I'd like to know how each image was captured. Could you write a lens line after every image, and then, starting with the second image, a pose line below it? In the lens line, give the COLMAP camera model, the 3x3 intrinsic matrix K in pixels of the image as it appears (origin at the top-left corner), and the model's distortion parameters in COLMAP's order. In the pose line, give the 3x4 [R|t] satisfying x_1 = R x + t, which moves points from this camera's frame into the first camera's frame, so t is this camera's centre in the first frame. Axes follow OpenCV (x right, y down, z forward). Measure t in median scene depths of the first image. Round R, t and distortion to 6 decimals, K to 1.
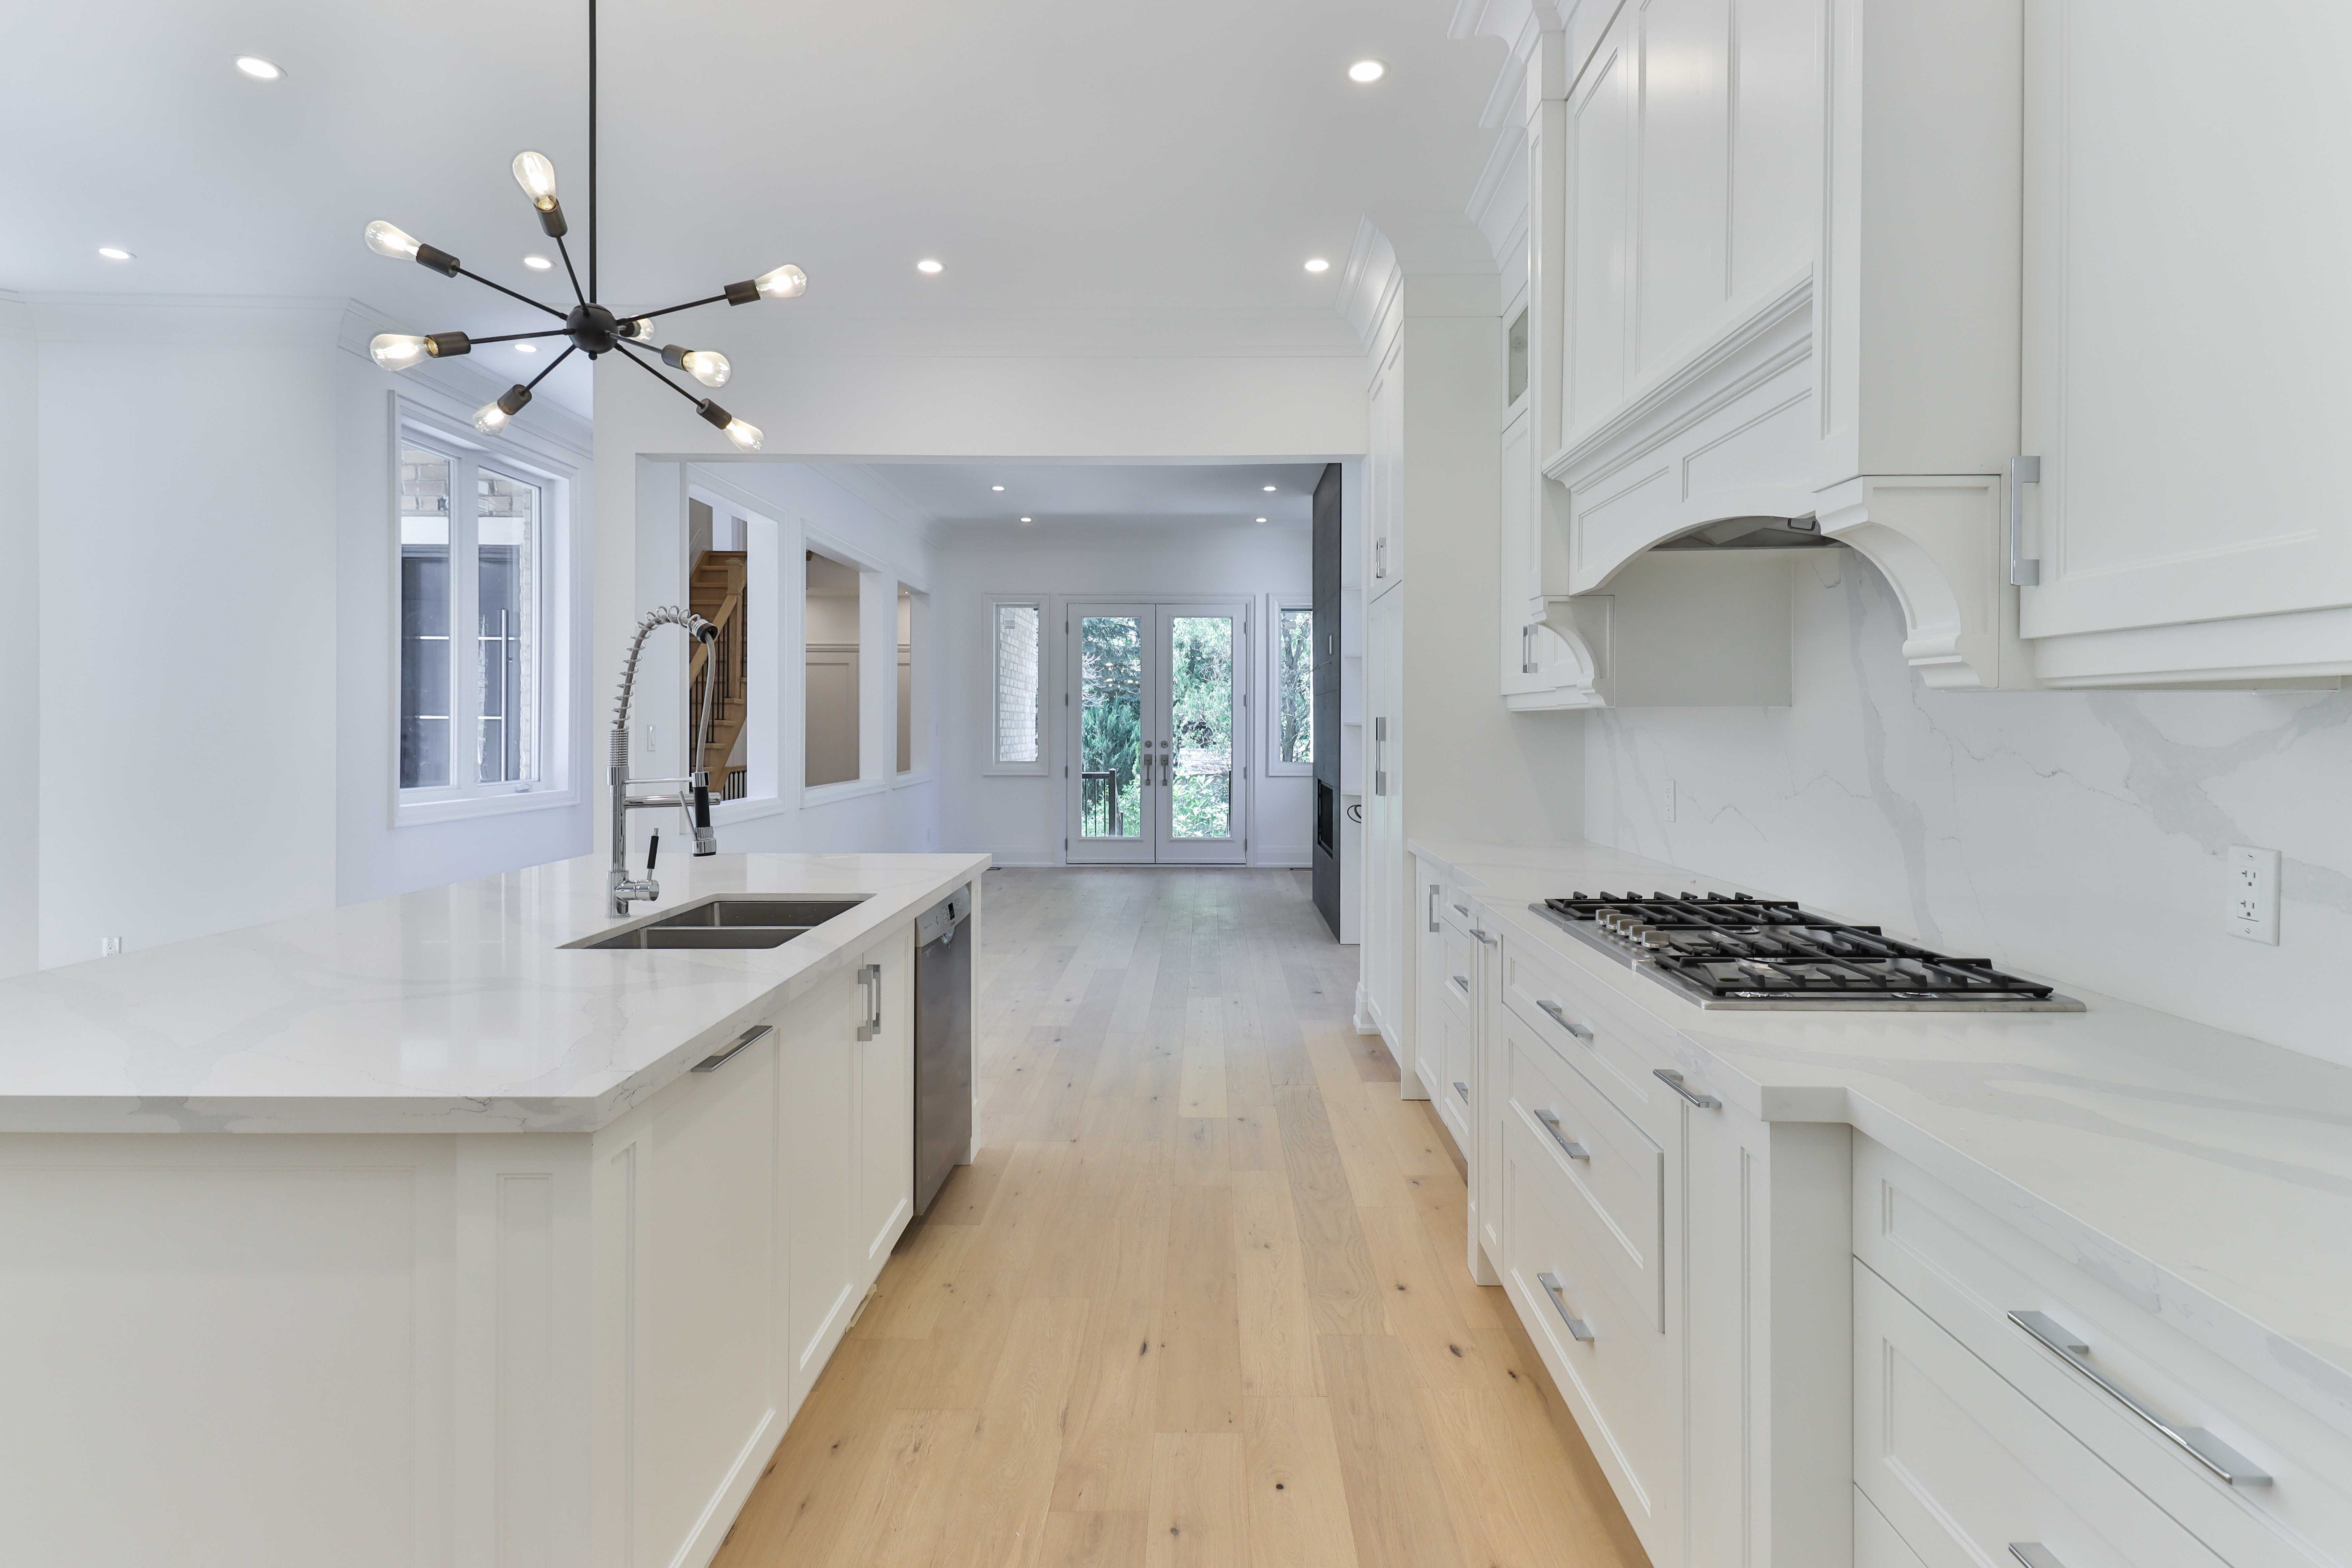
lens RADIAL K [[1214.9, 0, 1198.3], [0, 1214.9, 736.0], [0, 0, 1]] dist [0.028161, -0.013395]
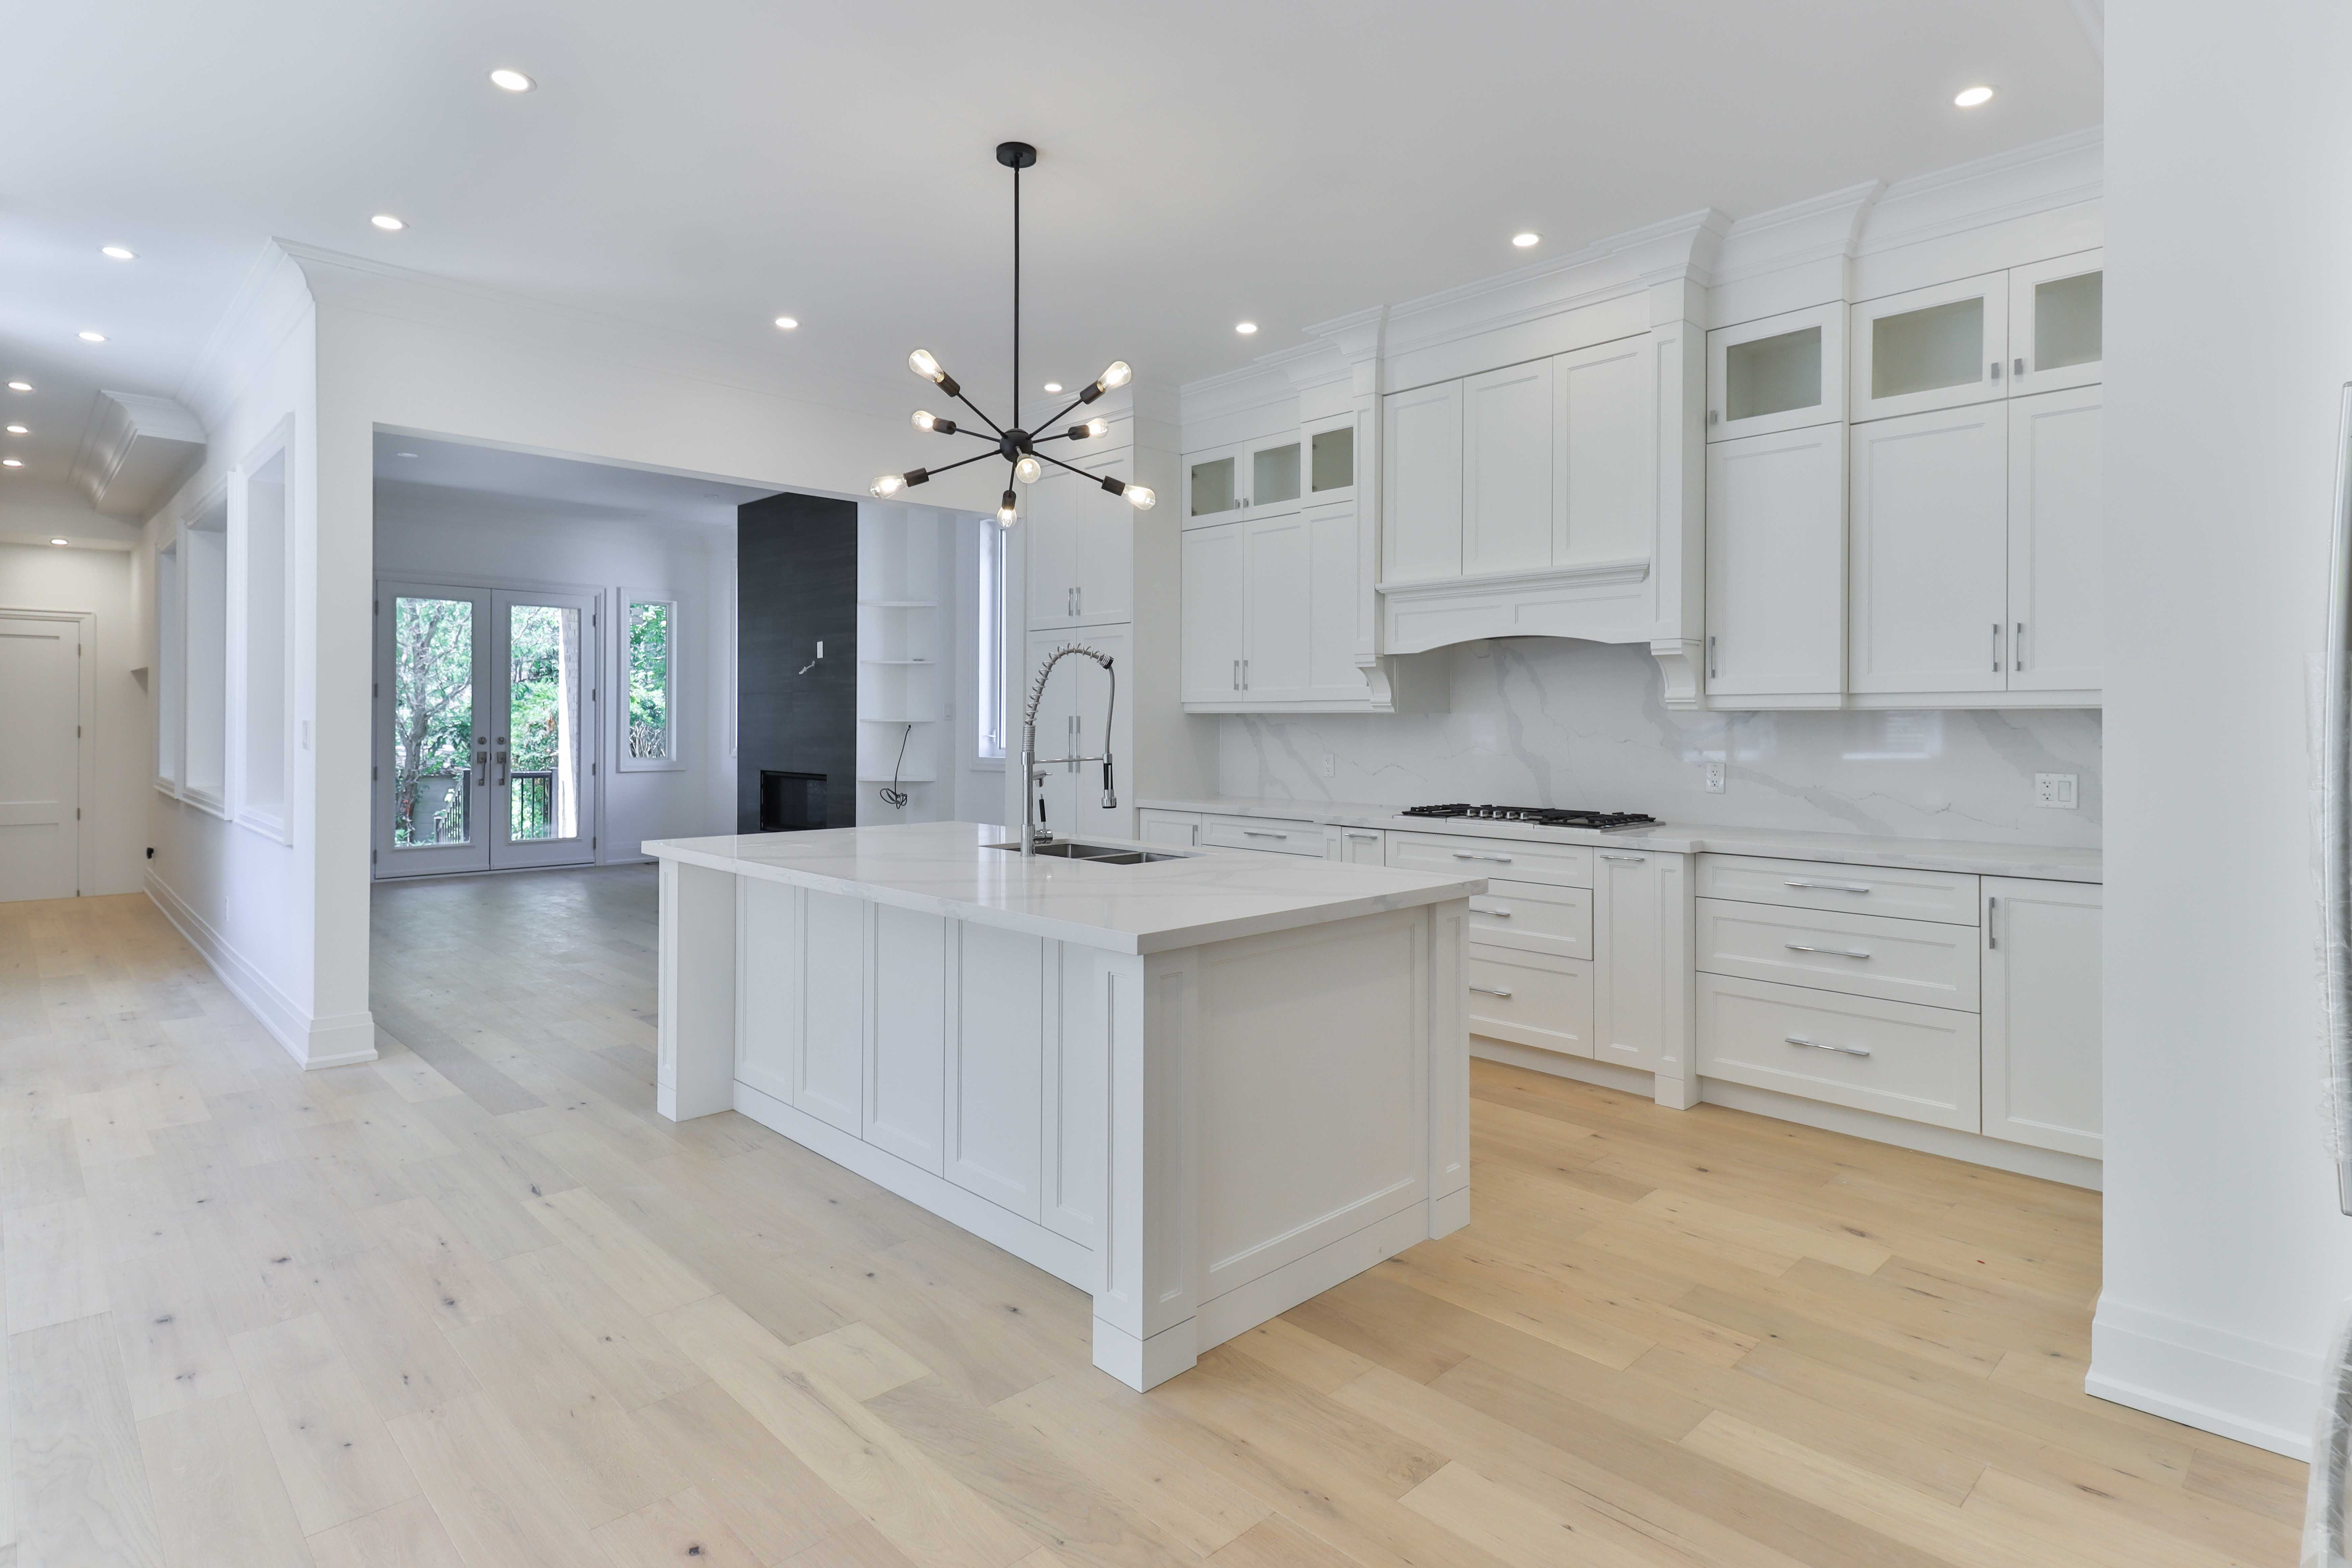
lens RADIAL K [[1222.2, 0, 1189.5], [0, 1222.2, 708.5], [0, 0, 1]] dist [0.029004, -0.012922]
pose [[0.710521, 0.010506, 0.703598, -1.256065], [0.002945, 0.999835, -0.017904, 0.002570], [-0.703670, 0.014794, 0.710373, -0.147235]]
